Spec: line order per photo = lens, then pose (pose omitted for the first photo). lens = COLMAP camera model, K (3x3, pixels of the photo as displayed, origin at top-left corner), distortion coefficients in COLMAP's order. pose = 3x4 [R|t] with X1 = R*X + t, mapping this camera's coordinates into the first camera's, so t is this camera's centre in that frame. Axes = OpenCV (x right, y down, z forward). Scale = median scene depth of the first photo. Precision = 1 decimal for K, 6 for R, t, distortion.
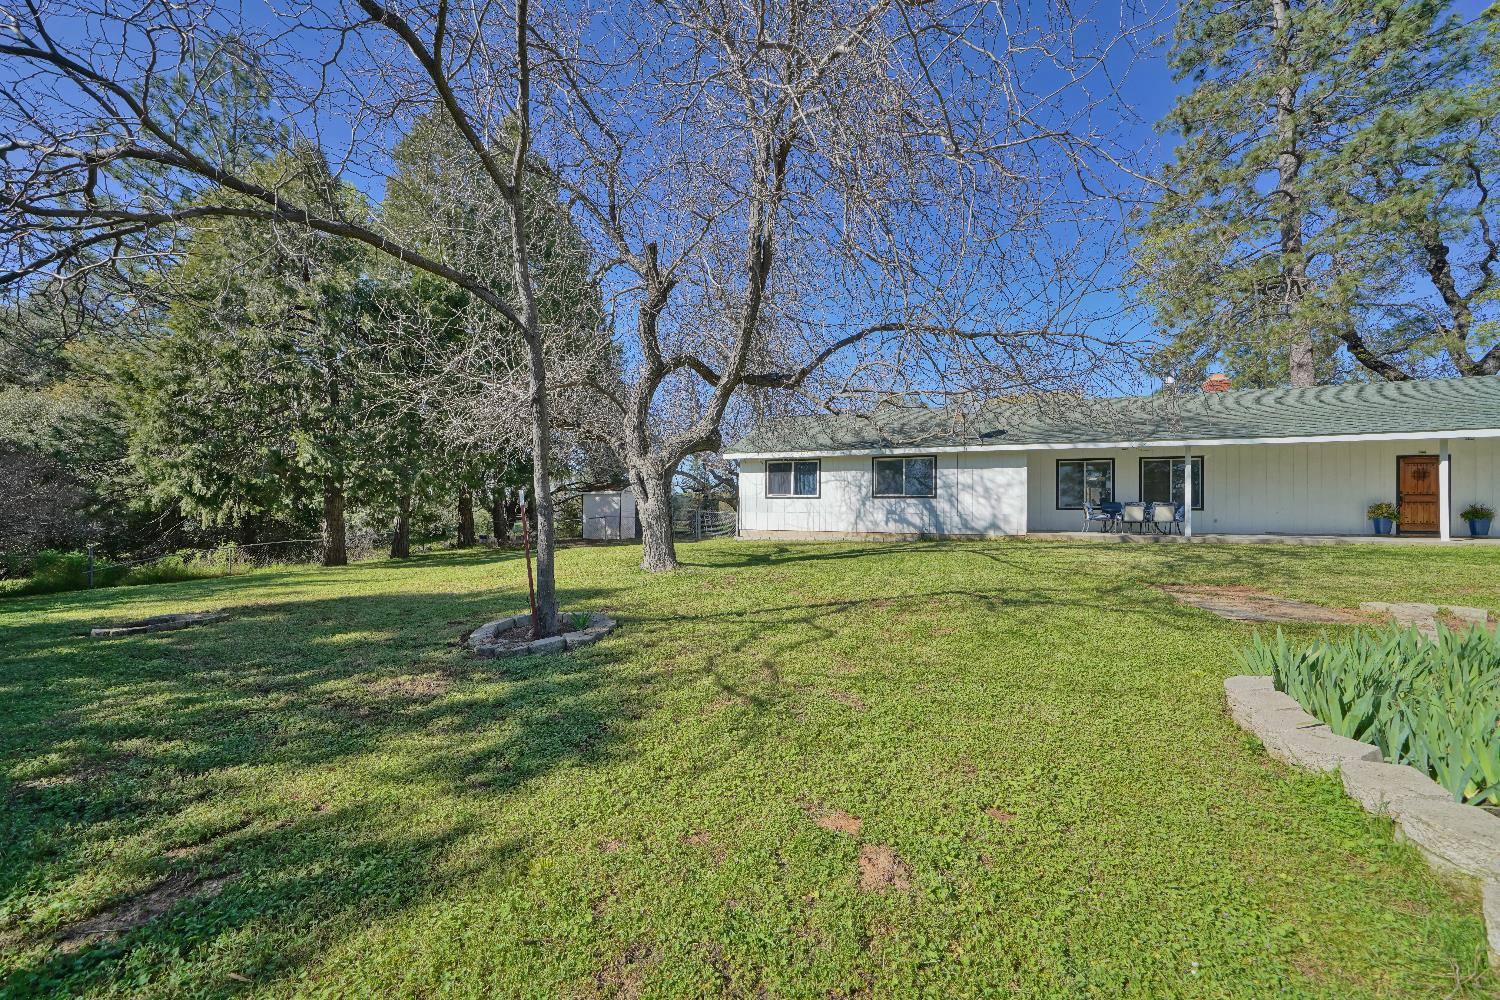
lens RADIAL K [[519.5, 0, 750.0], [0, 519.5, 500.0], [0, 0, 1]] dist [-0.000692, 0.000300]
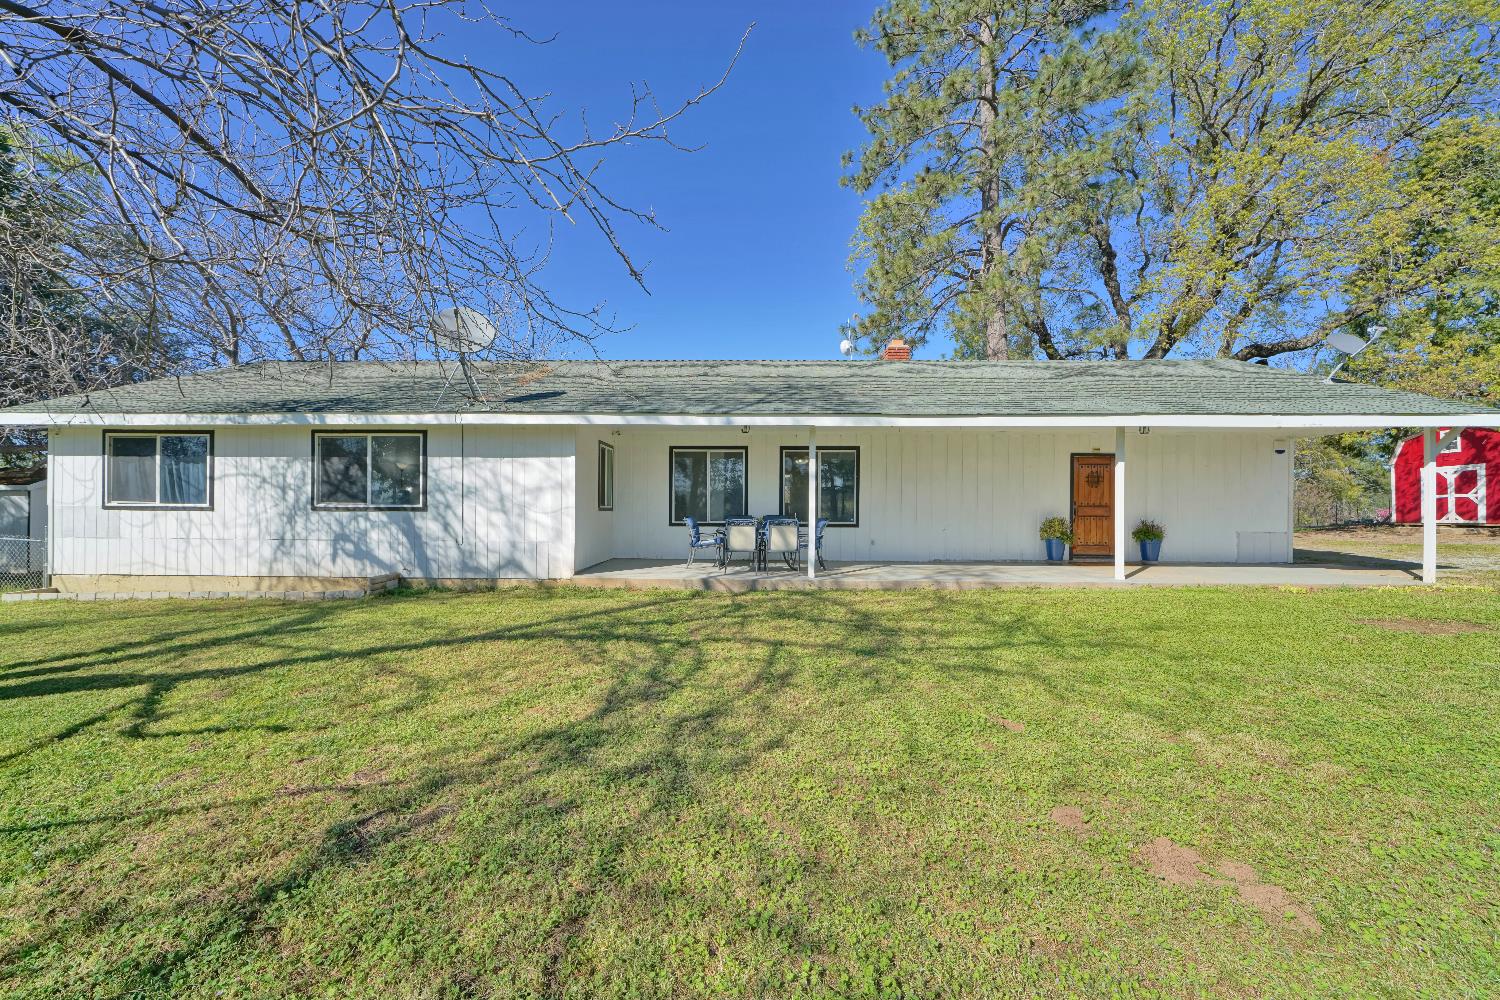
lens RADIAL K [[519.5, 0, 750.0], [0, 519.5, 500.0], [0, 0, 1]] dist [-0.000692, 0.000300]
pose [[0.946081, -0.001134, 0.323929, 0.503000], [-0.004247, 0.999865, 0.015903, -0.025043], [-0.323903, -0.016421, 0.945948, 0.392876]]
